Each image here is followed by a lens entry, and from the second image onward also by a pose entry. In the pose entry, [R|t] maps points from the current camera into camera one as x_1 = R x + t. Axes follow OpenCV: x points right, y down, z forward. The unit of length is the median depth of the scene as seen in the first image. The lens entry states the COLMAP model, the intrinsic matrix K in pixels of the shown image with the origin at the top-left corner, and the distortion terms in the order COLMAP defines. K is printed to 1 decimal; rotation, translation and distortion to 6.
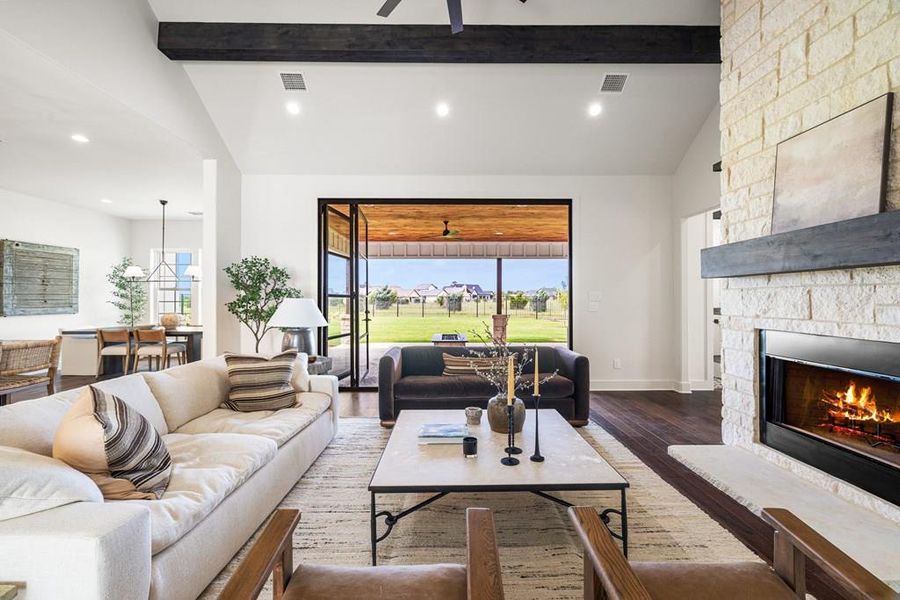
lens RADIAL K [[377.3, 0, 449.9], [0, 377.3, 298.6], [0, 0, 1]] dist [-0.000485, 0.000053]
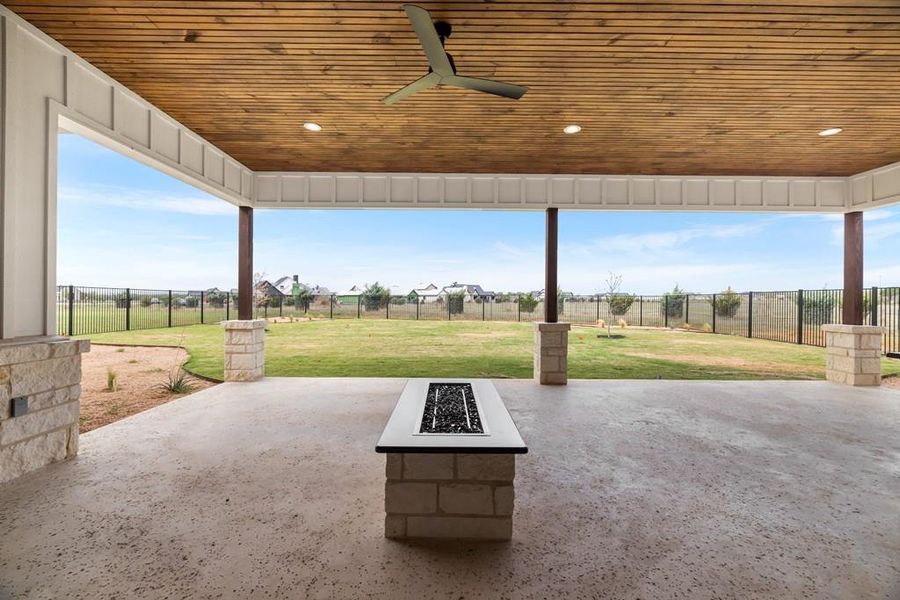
lens RADIAL K [[377.3, 0, 449.9], [0, 377.3, 298.6], [0, 0, 1]] dist [-0.000485, 0.000053]
pose [[0.999952, 0.009741, 0.000368, -0.002505], [-0.009740, 0.999950, -0.002242, 0.025446], [-0.000390, 0.002238, 0.999997, 1.068777]]
